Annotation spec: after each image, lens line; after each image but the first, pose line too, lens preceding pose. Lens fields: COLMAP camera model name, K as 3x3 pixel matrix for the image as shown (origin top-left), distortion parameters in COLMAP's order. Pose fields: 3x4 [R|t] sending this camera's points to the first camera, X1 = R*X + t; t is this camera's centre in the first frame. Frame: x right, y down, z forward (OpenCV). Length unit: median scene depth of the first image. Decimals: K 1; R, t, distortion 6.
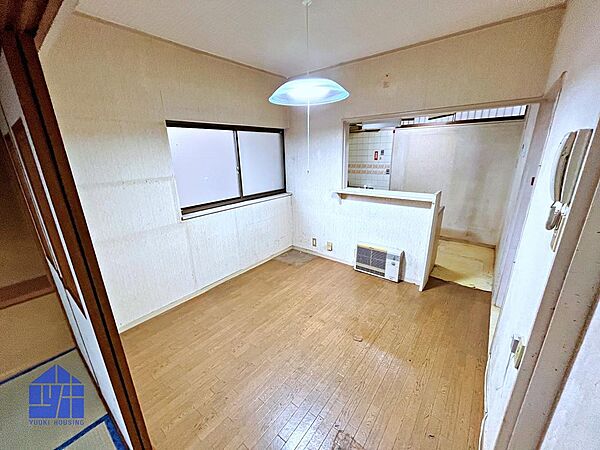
lens RADIAL K [[241.7, 0, 304.5], [0, 241.7, 224.3], [0, 0, 1]] dist [0.001875, -0.000200]
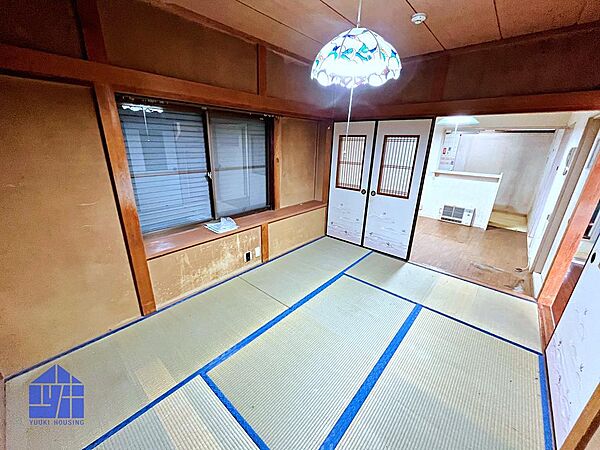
lens RADIAL K [[241.7, 0, 299.6], [0, 241.7, 222.3], [0, 0, 1]] dist [0.001875, -0.000200]
pose [[0.997268, 0.060867, -0.041848, -0.683373], [-0.059599, 0.997744, 0.030913, 0.210560], [0.043635, -0.028335, 0.998646, -0.702085]]
